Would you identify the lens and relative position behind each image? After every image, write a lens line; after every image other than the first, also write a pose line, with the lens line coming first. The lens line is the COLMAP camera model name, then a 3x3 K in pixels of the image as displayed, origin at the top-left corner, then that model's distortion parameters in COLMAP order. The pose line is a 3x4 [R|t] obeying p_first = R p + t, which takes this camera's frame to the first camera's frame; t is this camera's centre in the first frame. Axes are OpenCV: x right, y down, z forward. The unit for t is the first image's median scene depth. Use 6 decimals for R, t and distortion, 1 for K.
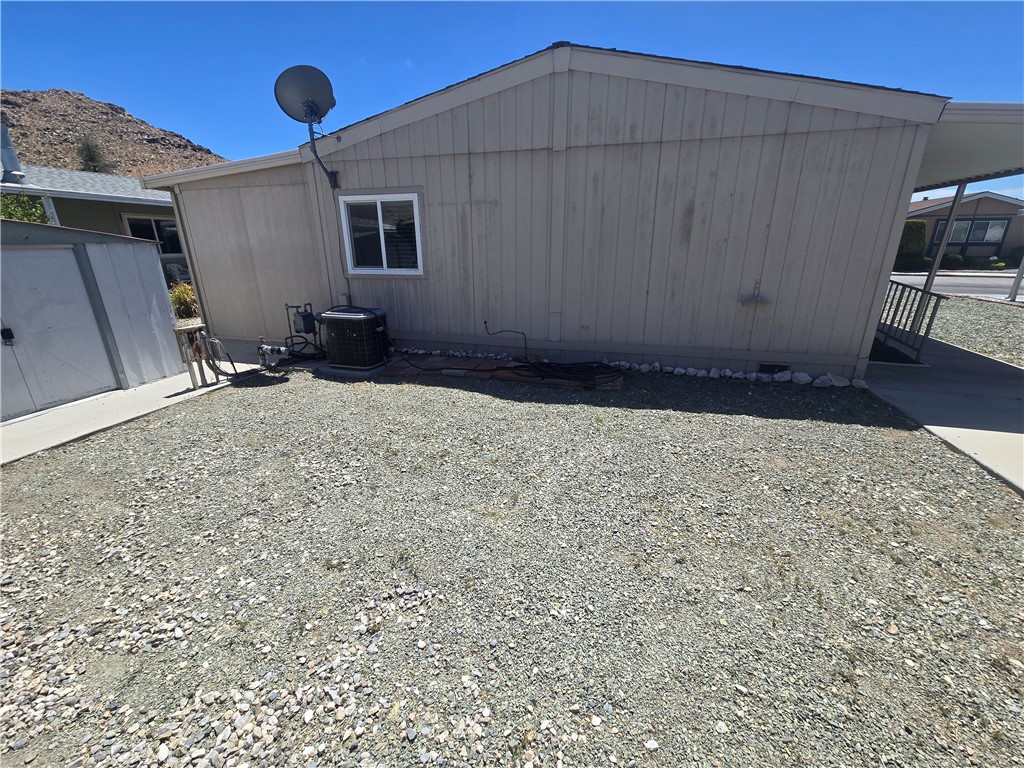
lens RADIAL K [[412.7, 0, 513.1], [0, 412.7, 379.9], [0, 0, 1]] dist [-0.001532, -0.000005]
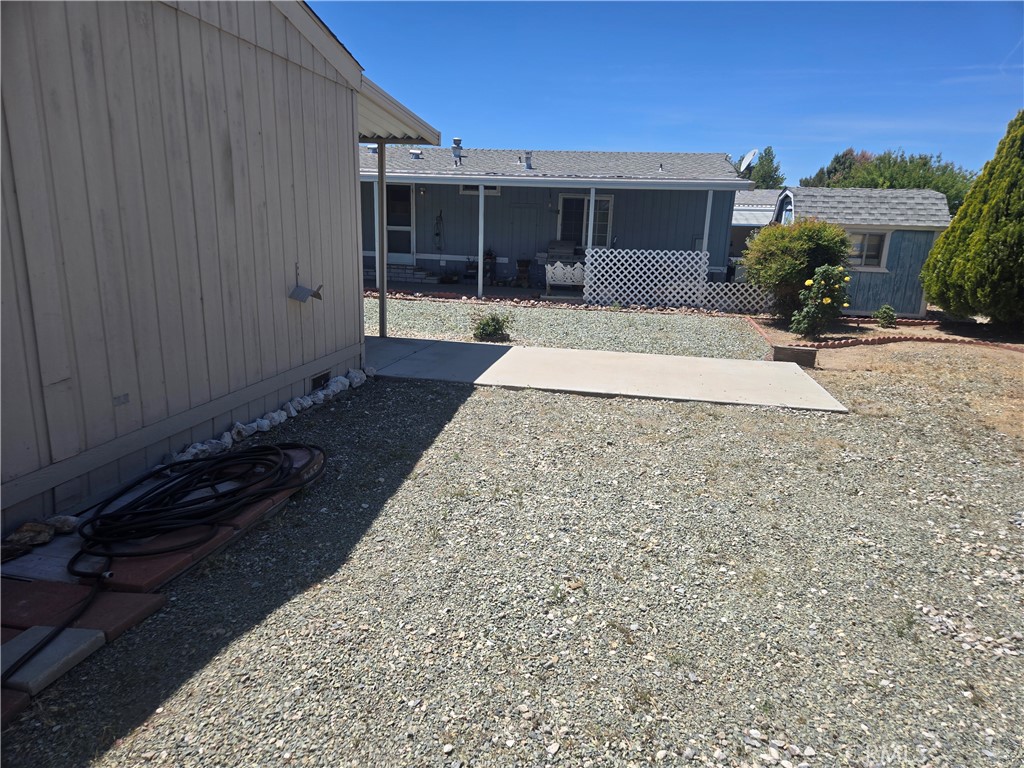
lens RADIAL K [[687.2, 0, 511.8], [0, 687.2, 389.9], [0, 0, 1]] dist [0.027609, -0.001523]
pose [[-0.068320, -0.226896, 0.971520, -0.596219], [0.299958, 0.924067, 0.236908, -0.209124], [-0.951503, 0.307600, 0.004927, 0.711122]]
